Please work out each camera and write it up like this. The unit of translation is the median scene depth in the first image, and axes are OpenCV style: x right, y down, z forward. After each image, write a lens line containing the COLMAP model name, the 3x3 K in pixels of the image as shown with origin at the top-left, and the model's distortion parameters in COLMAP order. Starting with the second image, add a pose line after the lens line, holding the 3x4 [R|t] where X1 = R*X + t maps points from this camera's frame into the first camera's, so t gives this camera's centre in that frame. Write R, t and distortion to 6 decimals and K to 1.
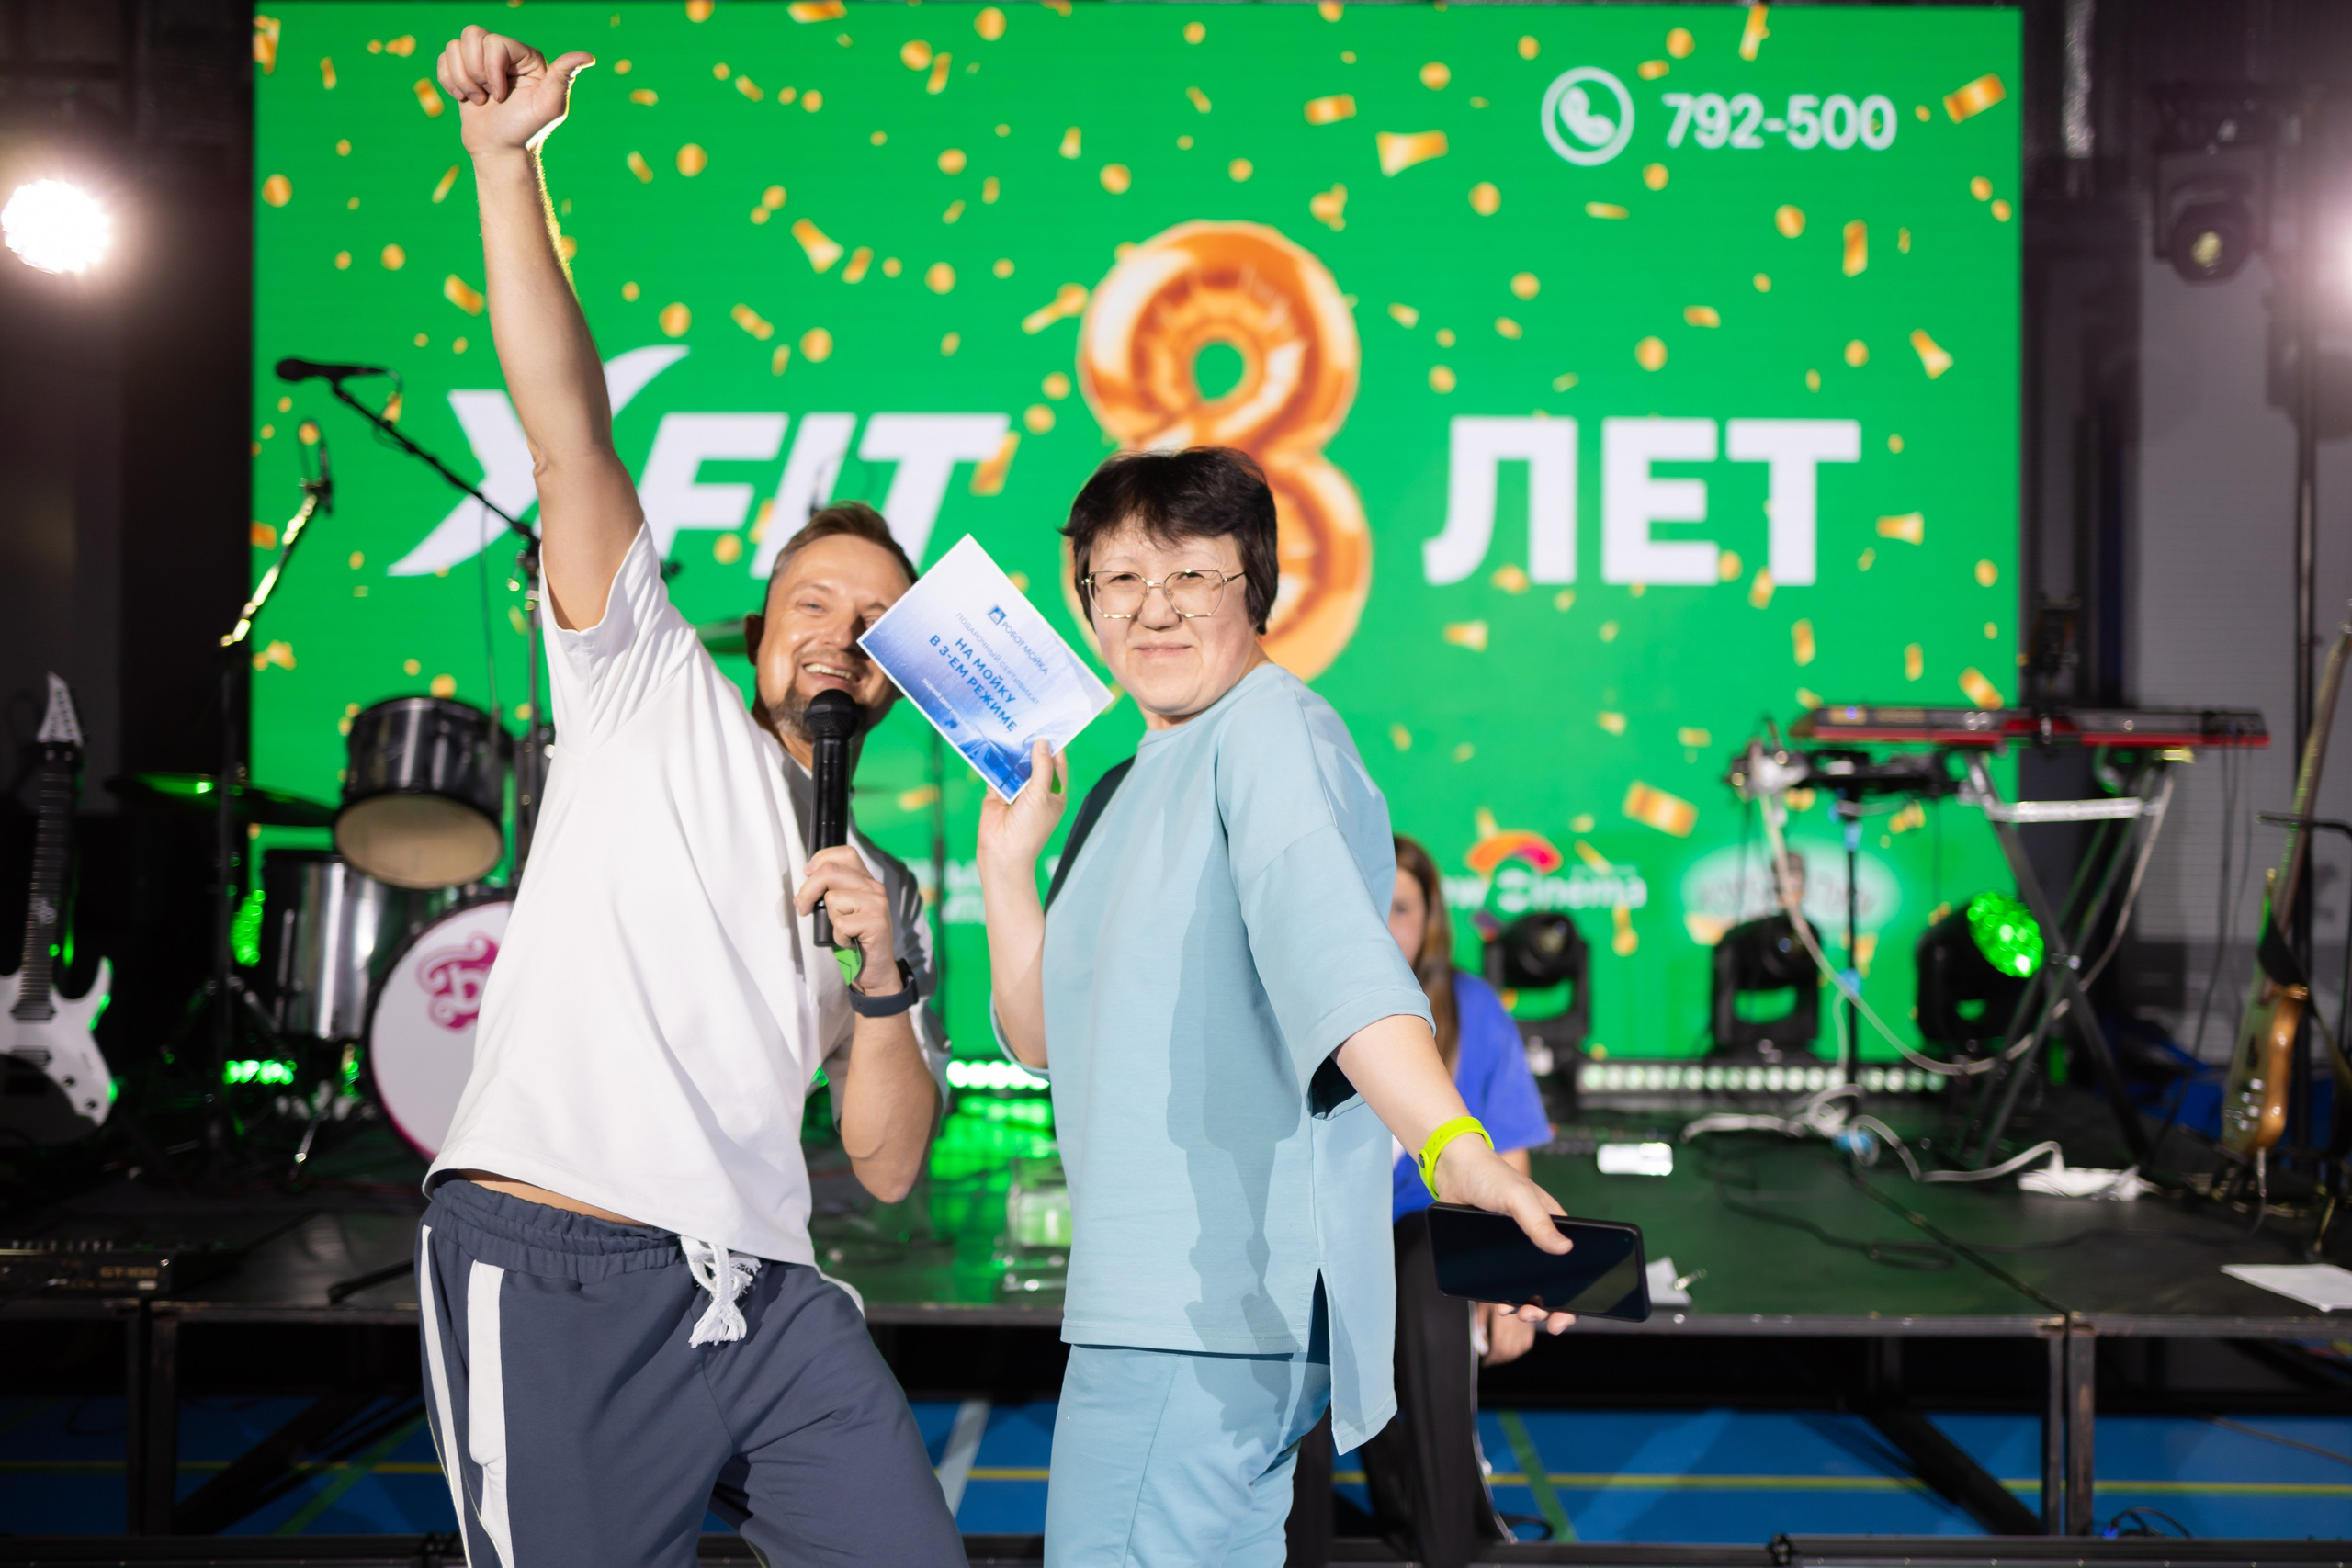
lens RADIAL K [[2343.3, 0, 1175.2], [0, 2343.3, 777.8], [0, 0, 1]] dist [0.000479, 0.012096]
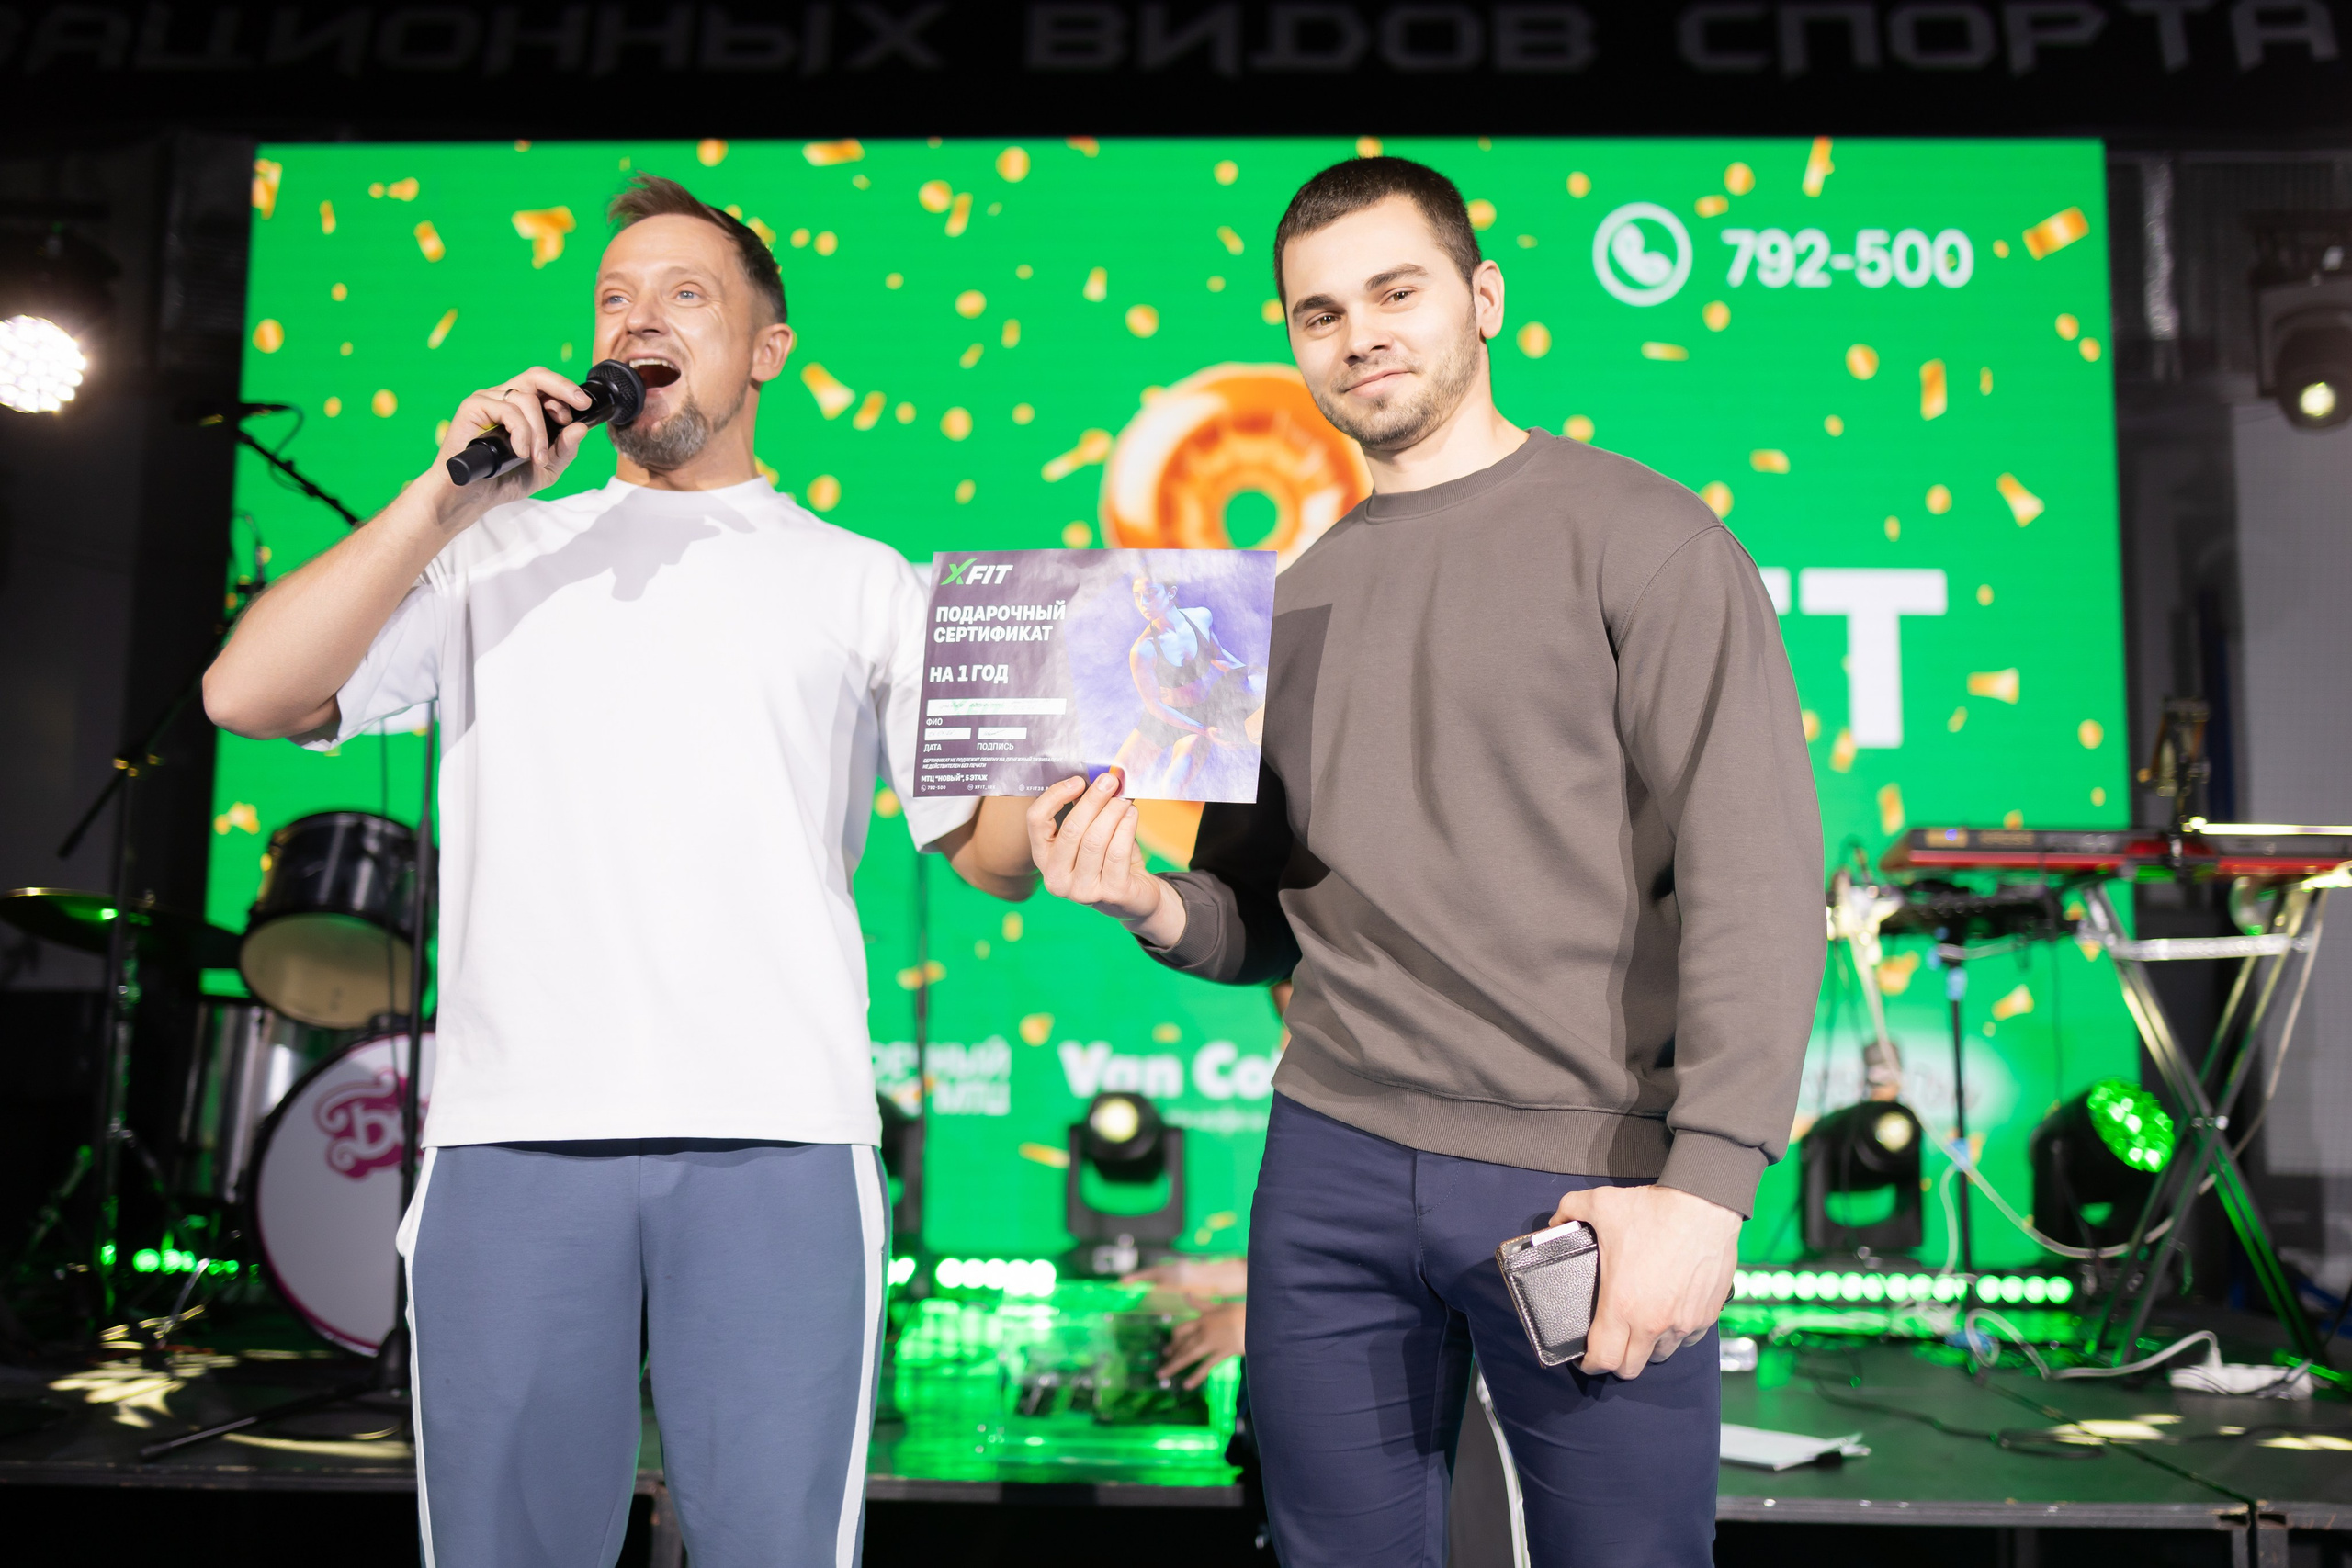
lens RADIAL K [[2336.6, 0, 1176.0], [0, 2336.6, 784.0], [0, 0, 1]] dist [0.013807, -0.027314]
pose [[0.999480, 0.002419, -0.032153, 0.019078], [-0.006421, 0.992142, -0.124952, 0.048296], [0.031598, 0.125094, 0.991642, 0.086514]]
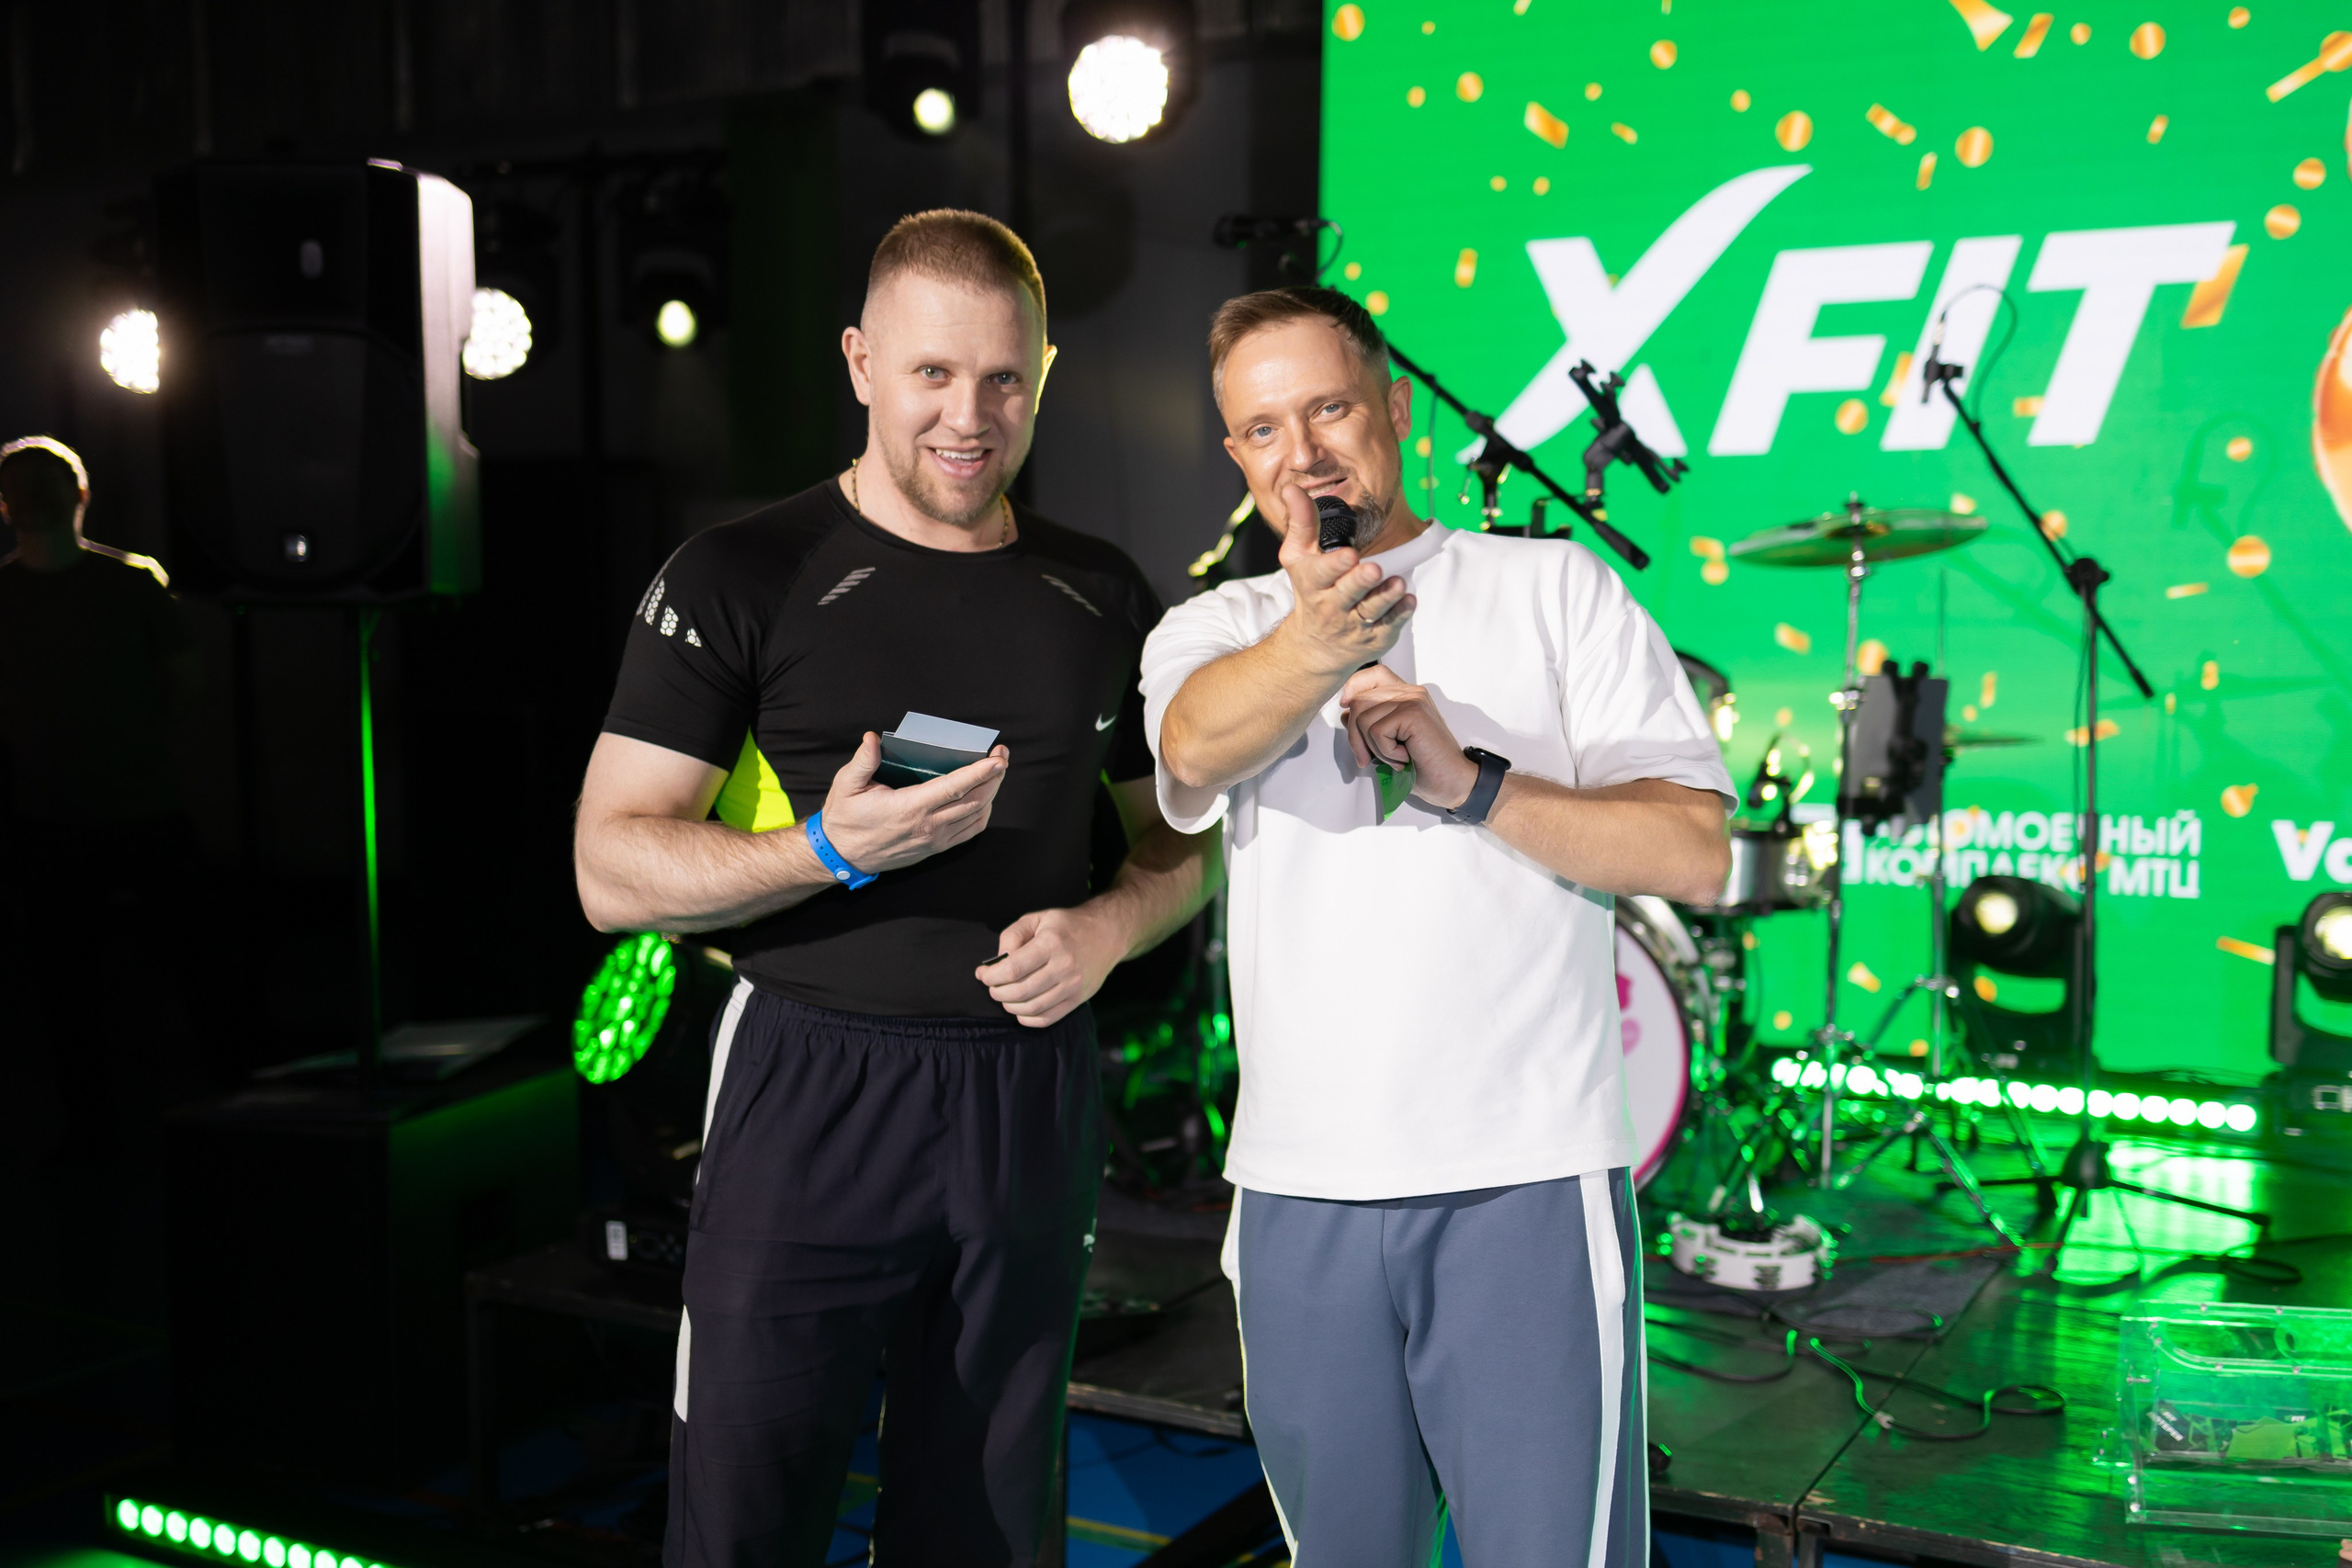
lens RADIAL K [[2442.8, 0, 1244.1], [0, 2442.8, 825.3], [0, 0, 1]] dist [0.033712, -0.029889]
pose [[0.889810, 0.038311, -0.454721, 0.010368], [-0.003877, 0.997068, 0.076419, -0.021755], [0.456315, -0.066235, 0.887350, 0.152997]]
